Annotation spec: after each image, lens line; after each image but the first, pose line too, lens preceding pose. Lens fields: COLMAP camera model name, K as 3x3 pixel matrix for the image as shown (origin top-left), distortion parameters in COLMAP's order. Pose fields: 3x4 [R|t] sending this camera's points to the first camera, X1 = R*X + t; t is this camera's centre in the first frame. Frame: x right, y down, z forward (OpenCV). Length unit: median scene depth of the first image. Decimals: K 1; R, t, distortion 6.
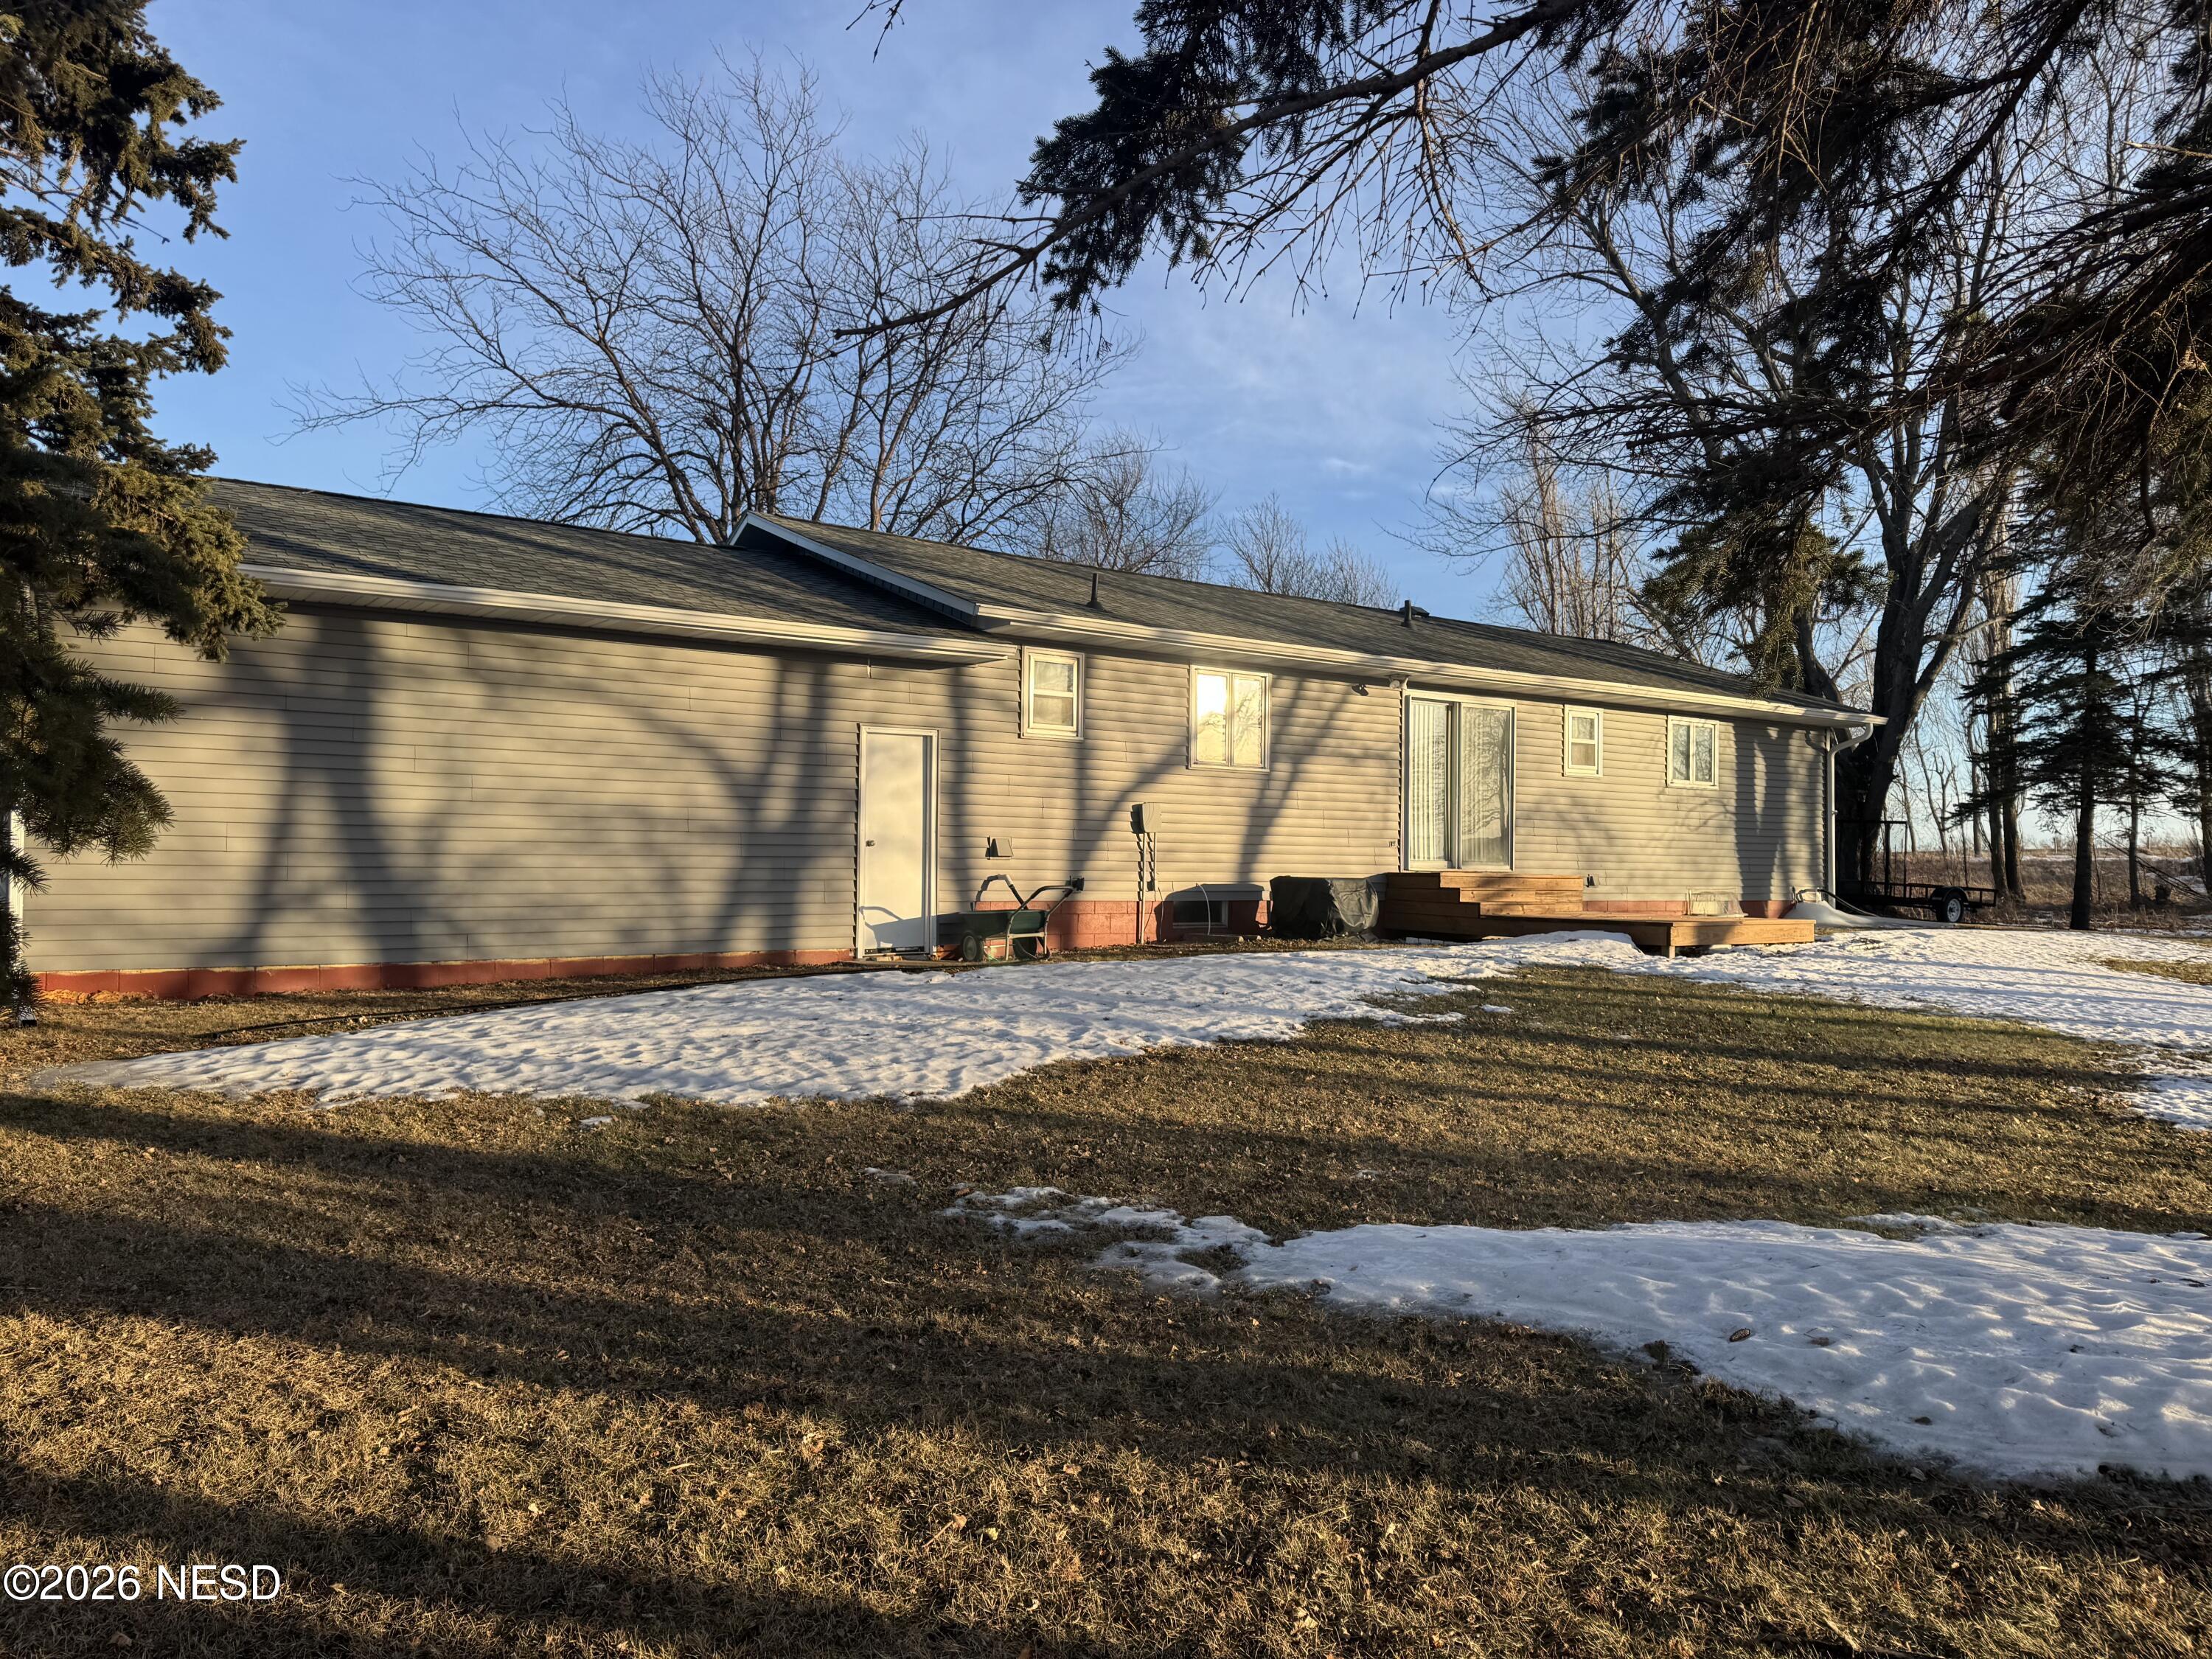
lens RADIAL K [[1555.8, 0, 1109.3], [0, 1555.8, 840.3], [0, 0, 1]] dist [0.056750, -0.090303]
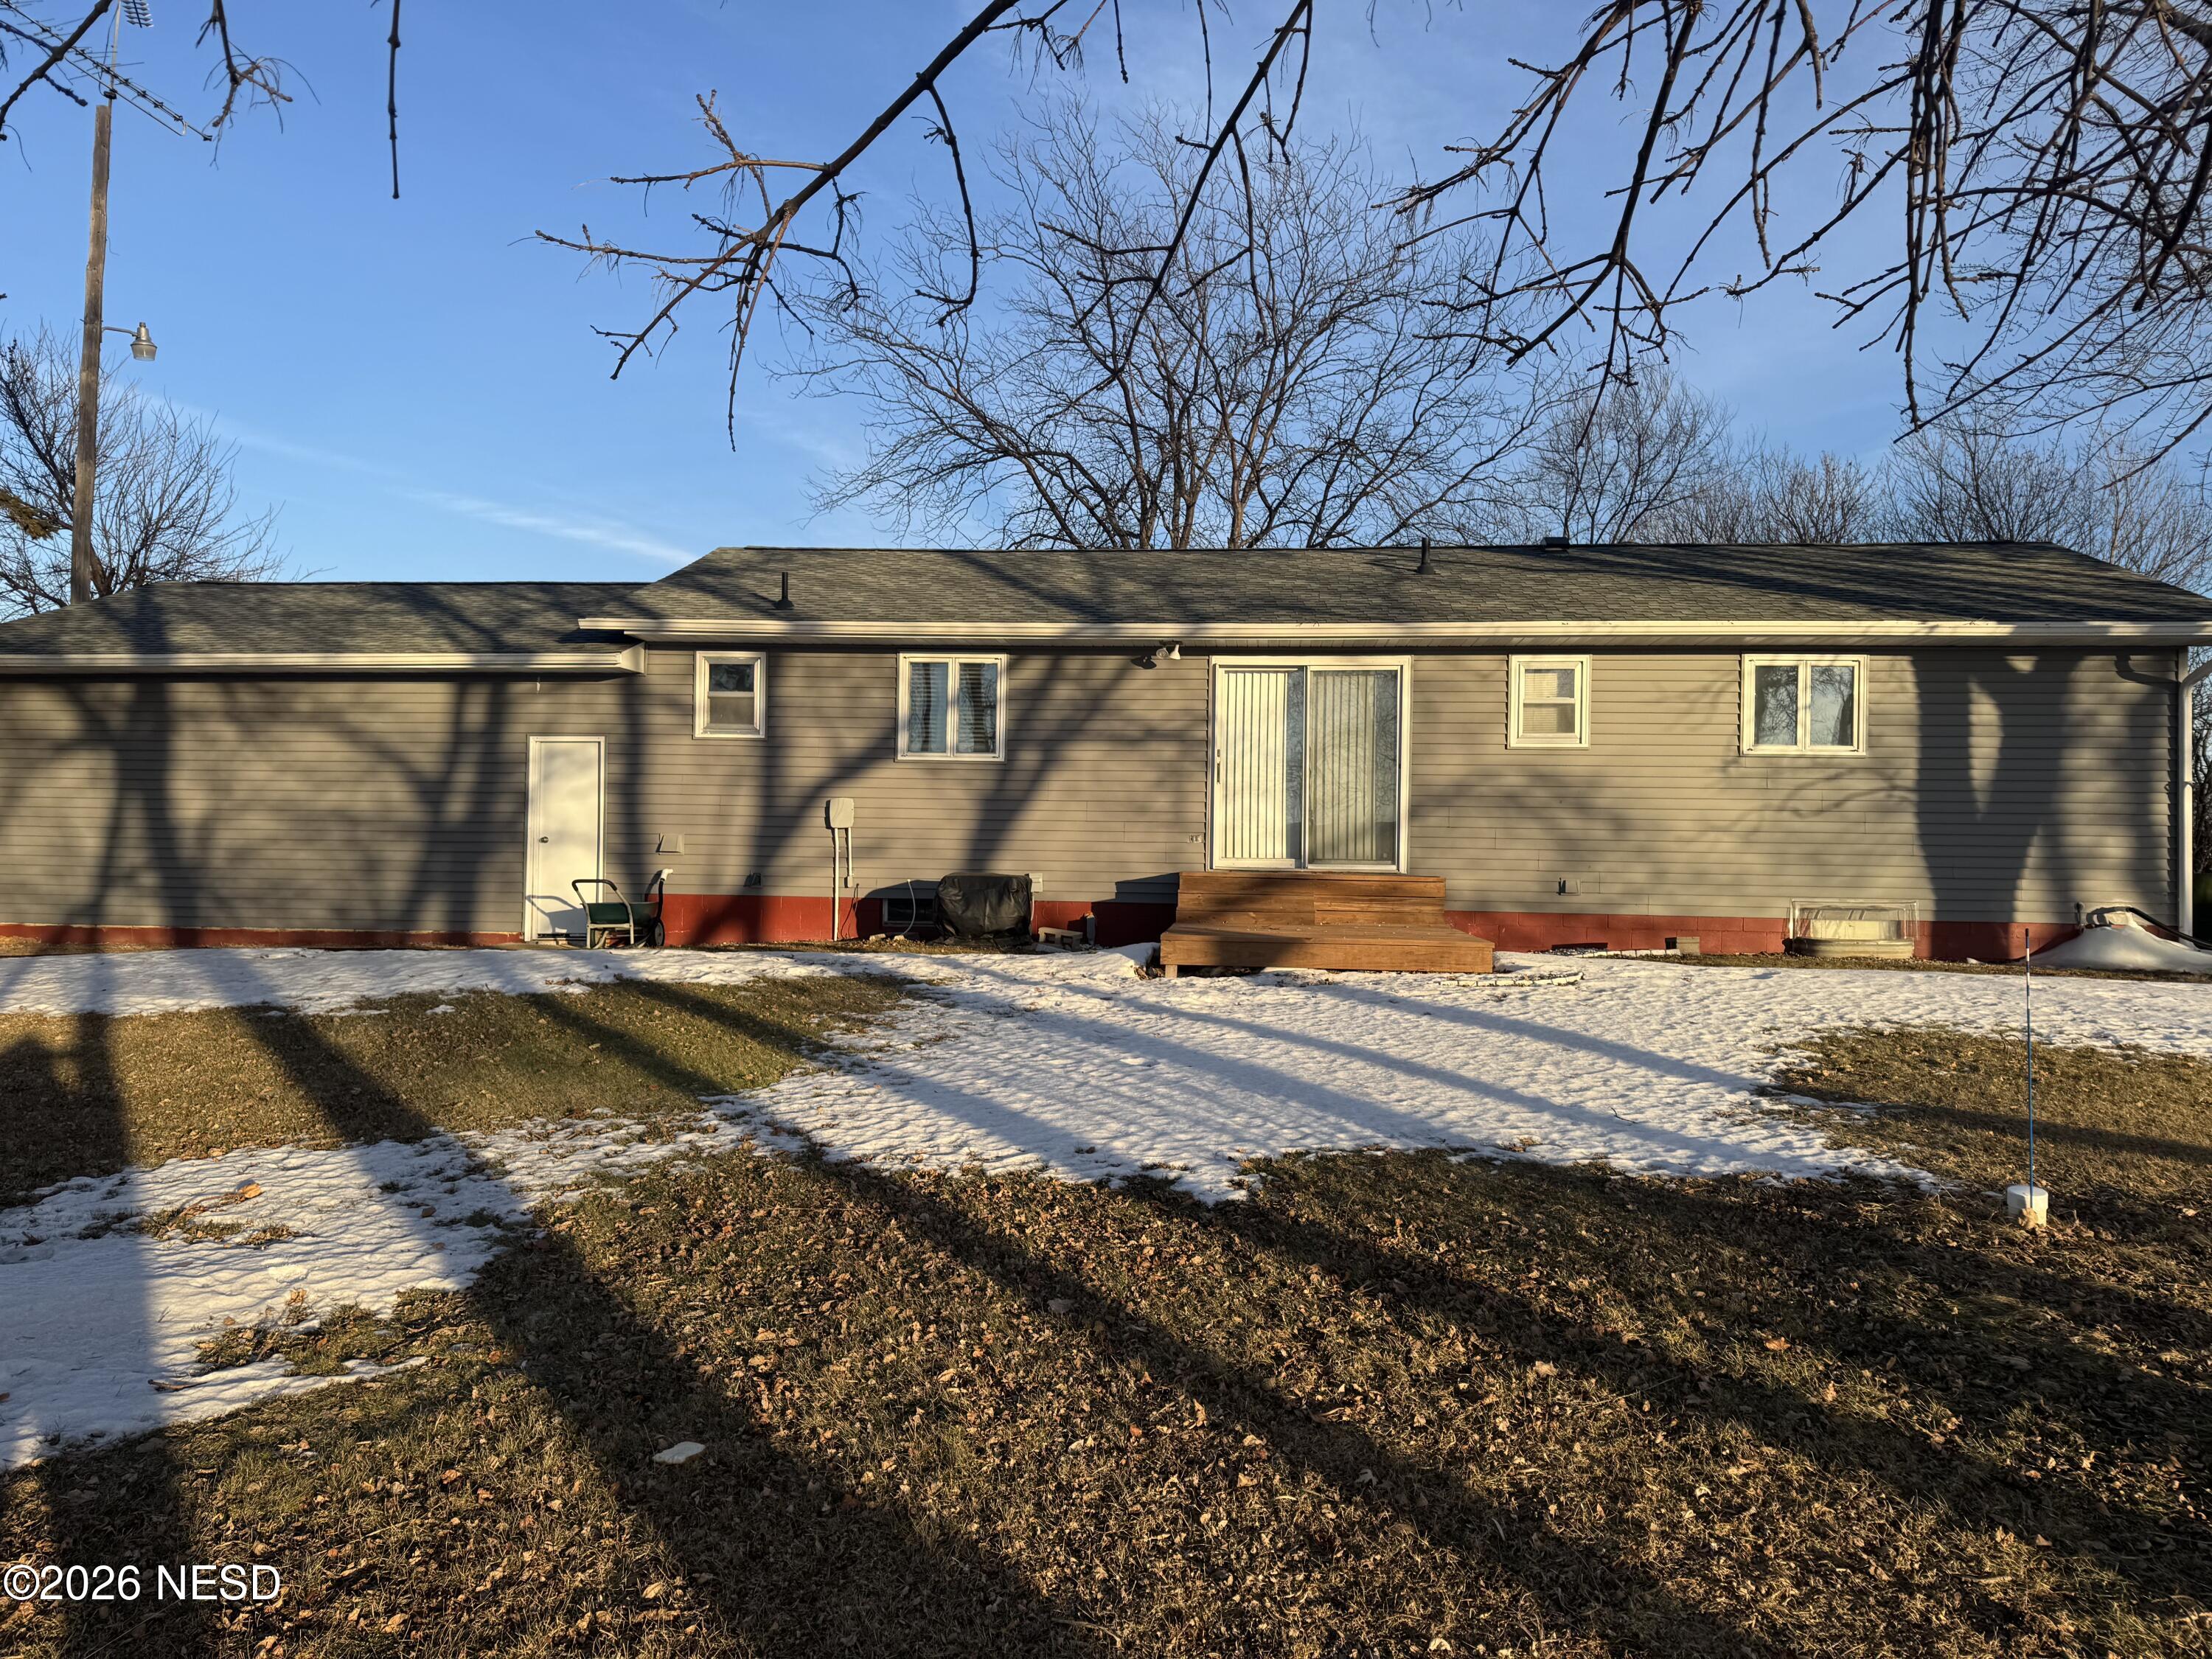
lens RADIAL K [[1555.8, 0, 1115.2], [0, 1555.8, 831.6], [0, 0, 1]] dist [0.056750, -0.090303]
pose [[0.751169, -0.030746, -0.659394, 0.894630], [0.000383, 0.998935, -0.046142, 0.049136], [0.660110, 0.034408, 0.750381, 0.408431]]
